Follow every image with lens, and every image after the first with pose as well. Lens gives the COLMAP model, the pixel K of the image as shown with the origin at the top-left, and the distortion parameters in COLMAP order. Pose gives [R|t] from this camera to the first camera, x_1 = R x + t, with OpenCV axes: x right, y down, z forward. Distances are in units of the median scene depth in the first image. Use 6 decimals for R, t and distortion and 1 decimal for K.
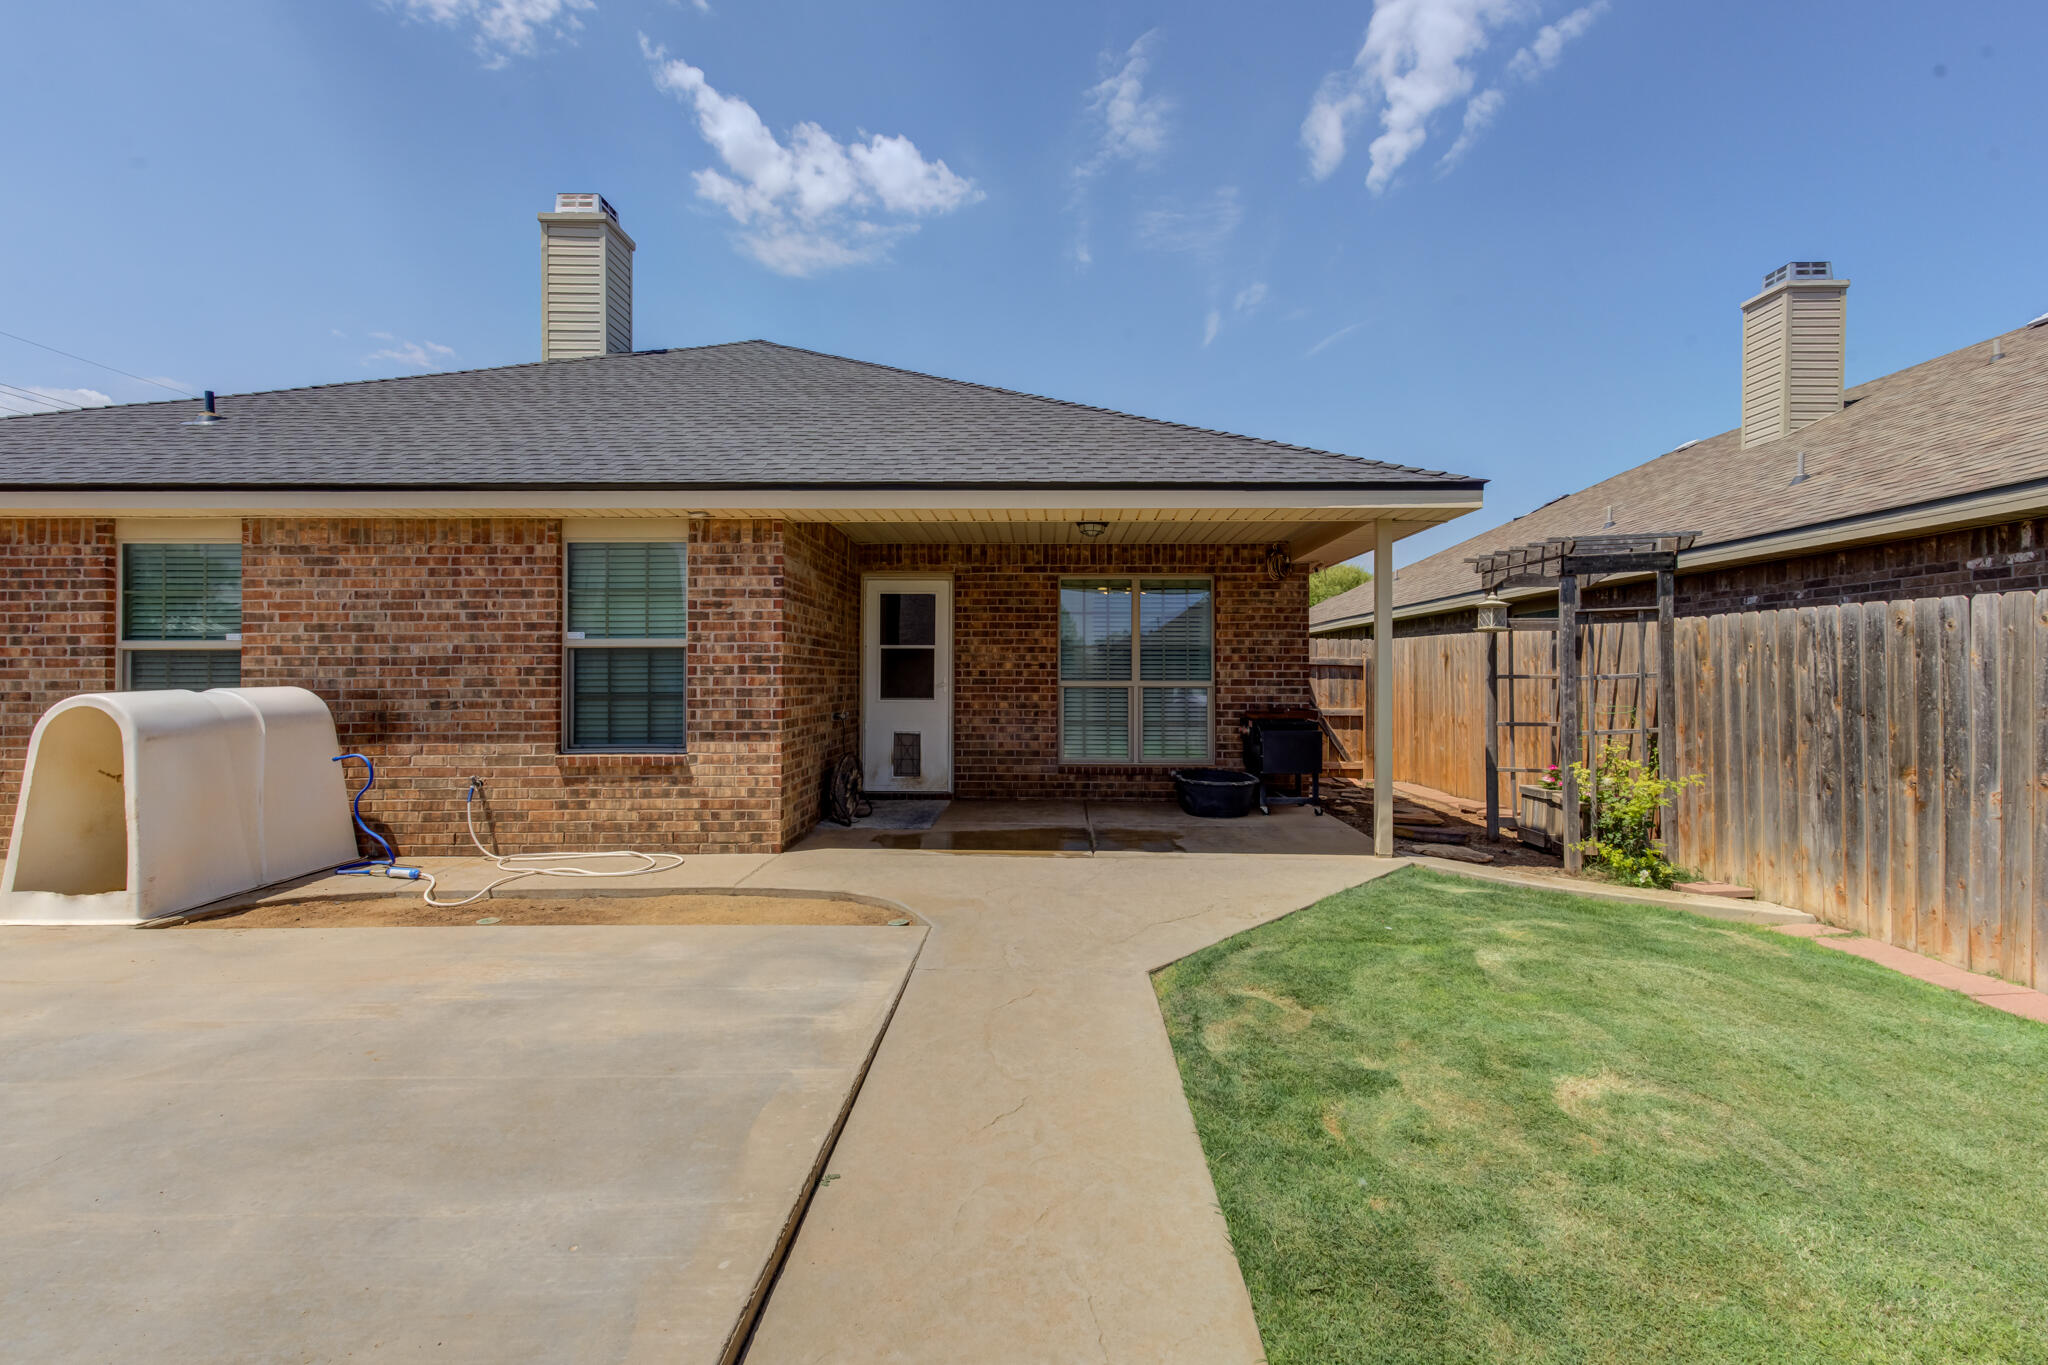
lens RADIAL K [[946.1, 0, 1022.7], [0, 946.1, 658.1], [0, 0, 1]] dist [0.029401, -0.000504]
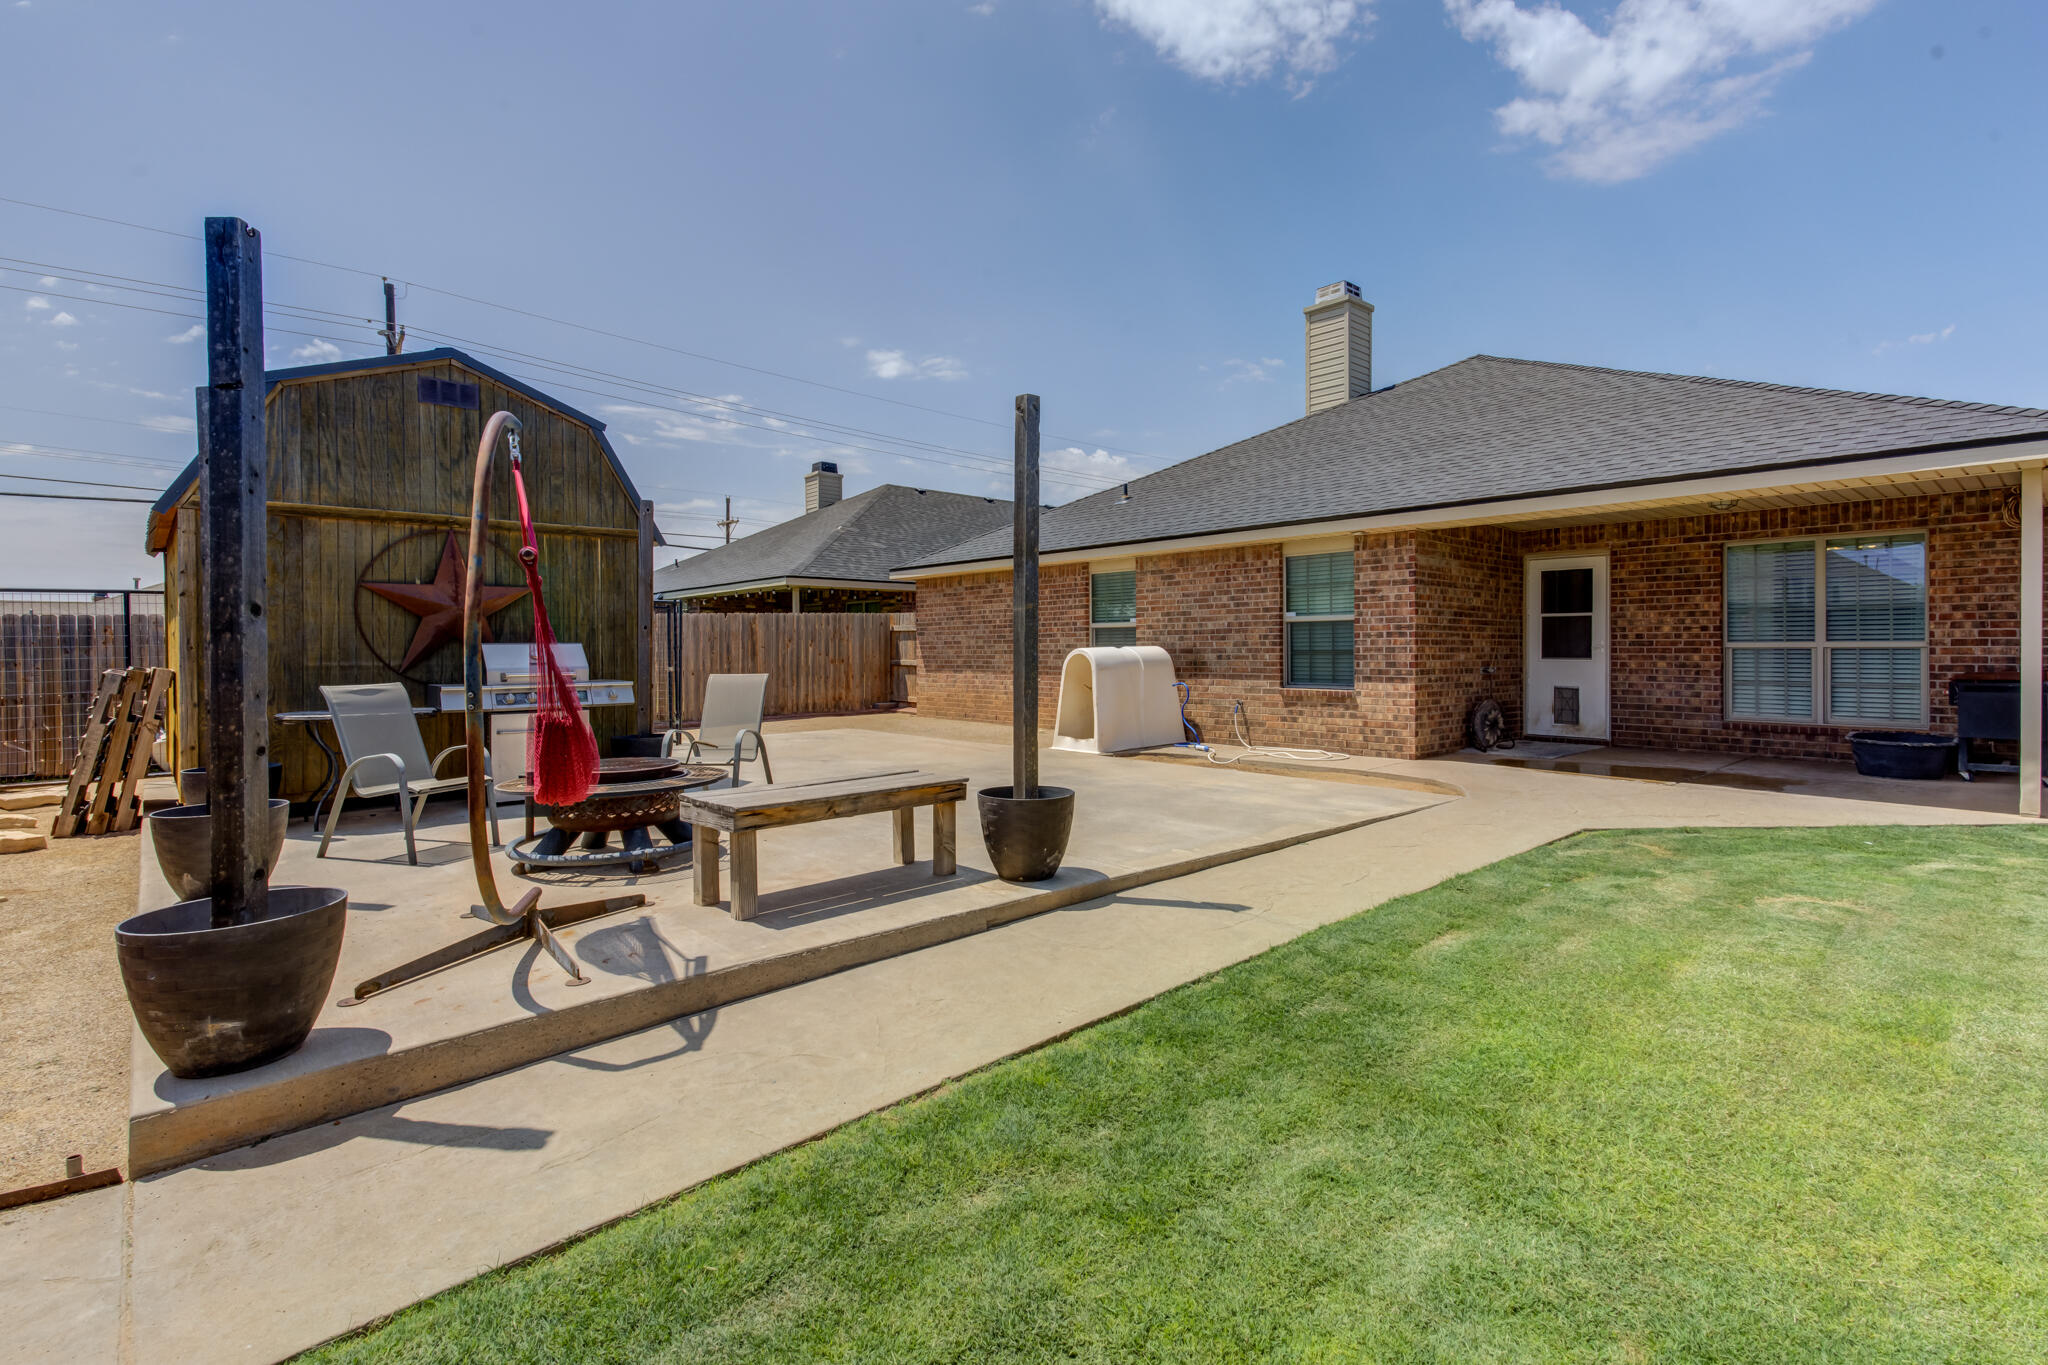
lens RADIAL K [[946.1, 0, 1022.7], [0, 946.1, 658.1], [0, 0, 1]] dist [0.029401, -0.000504]
pose [[0.677735, 0.005555, -0.735285, 0.403357], [0.015875, 0.999628, 0.022185, 0.007200], [0.735135, -0.026708, 0.677394, -0.420467]]
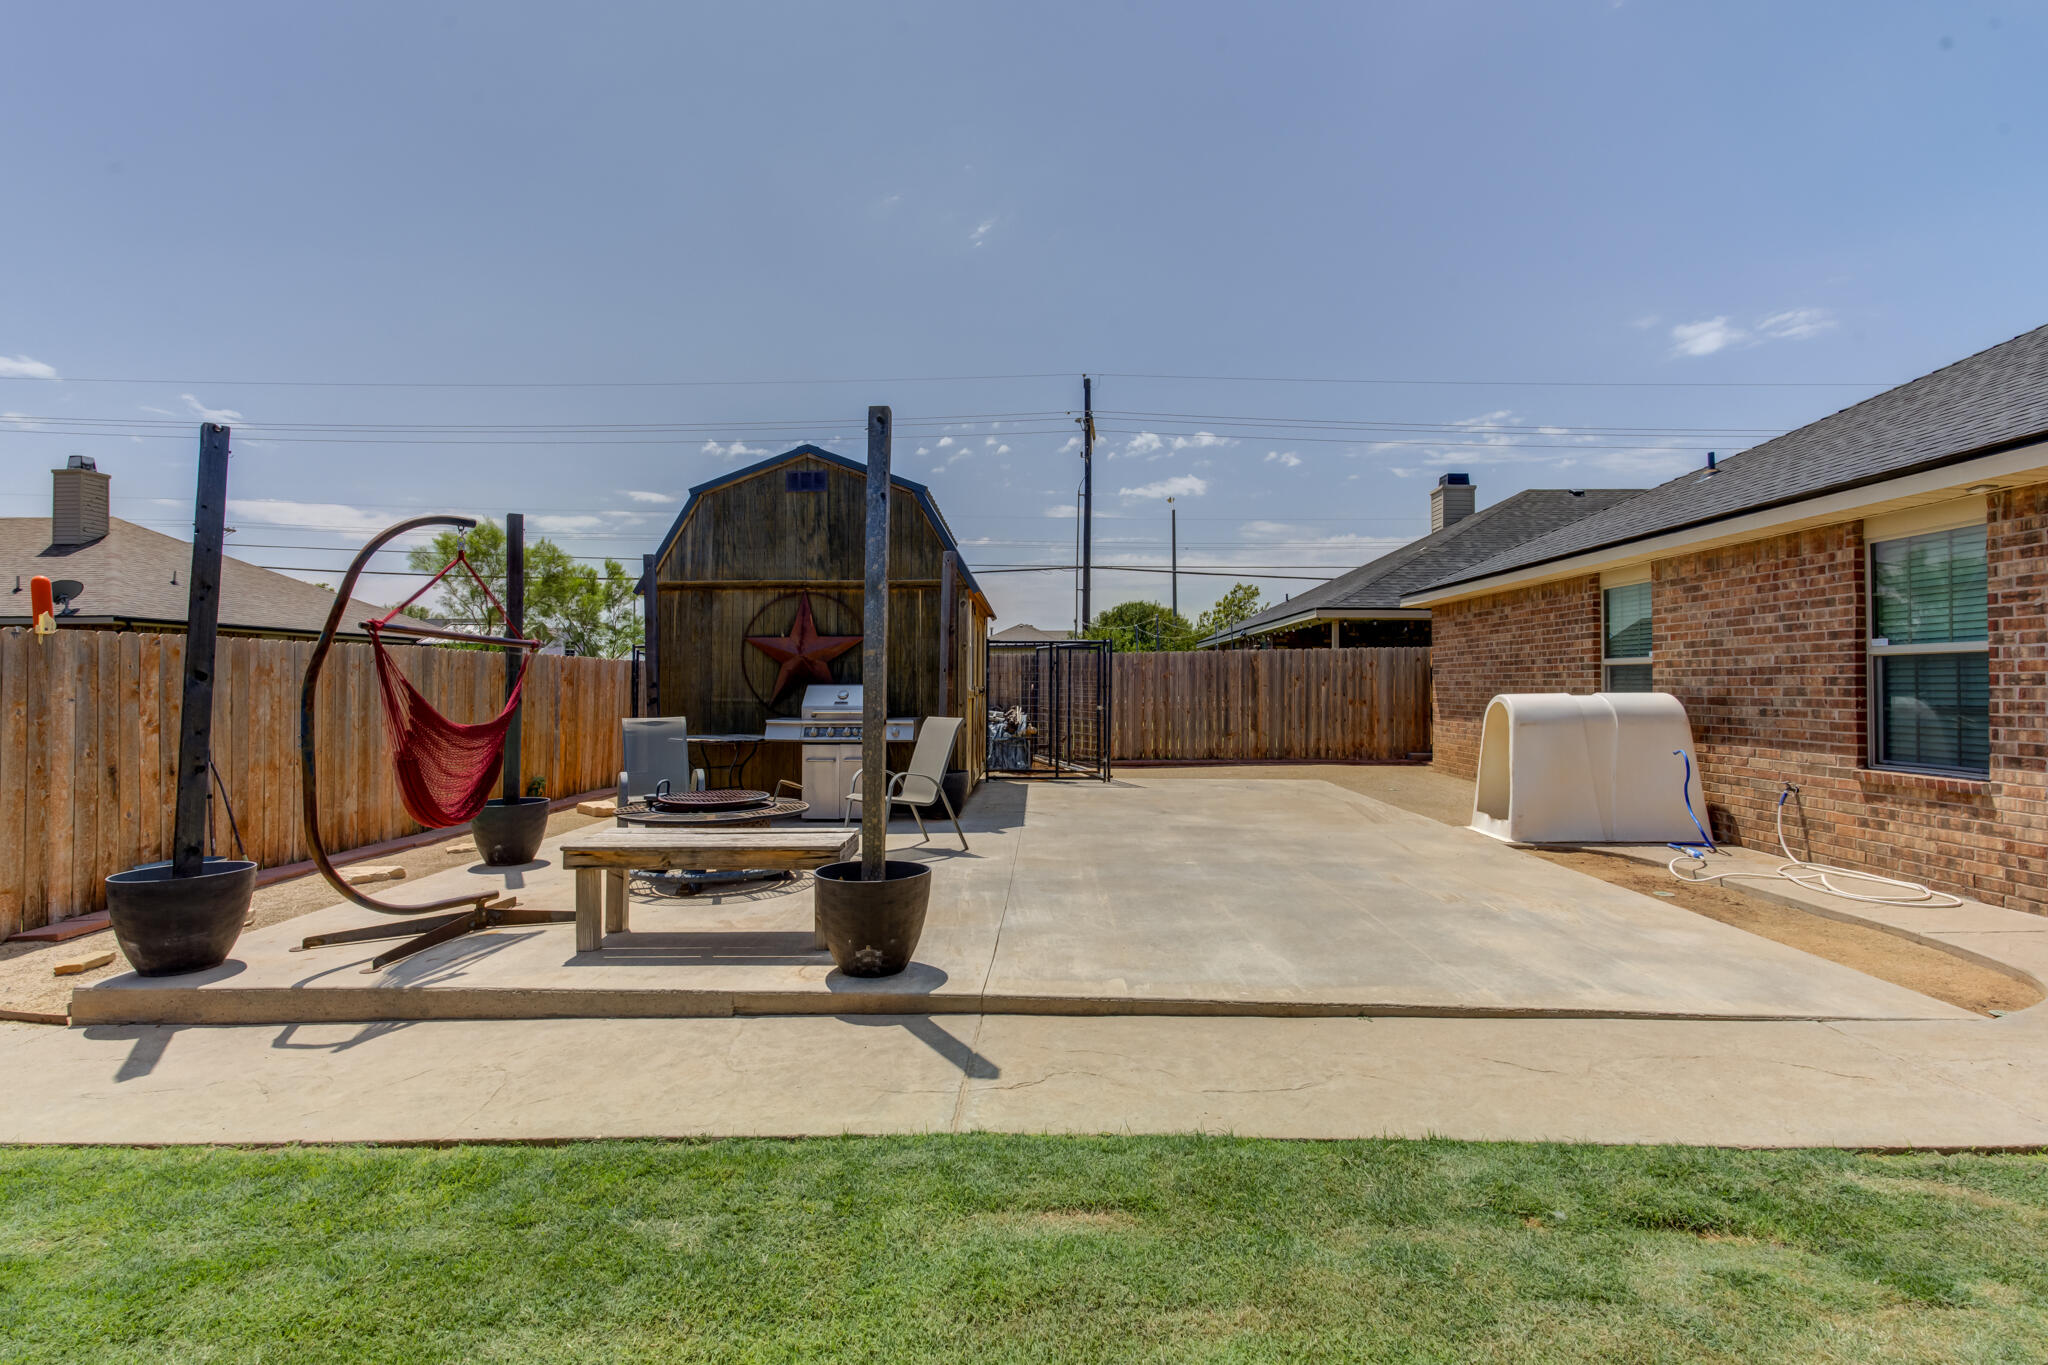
lens RADIAL K [[948.4, 0, 998.3], [0, 948.4, 677.4], [0, 0, 1]] dist [0.001617, -0.008637]
pose [[-0.031606, -0.004109, -0.999492, 0.478148], [0.012547, 0.999911, -0.004507, 0.003898], [0.999422, -0.012684, -0.031552, 0.172828]]
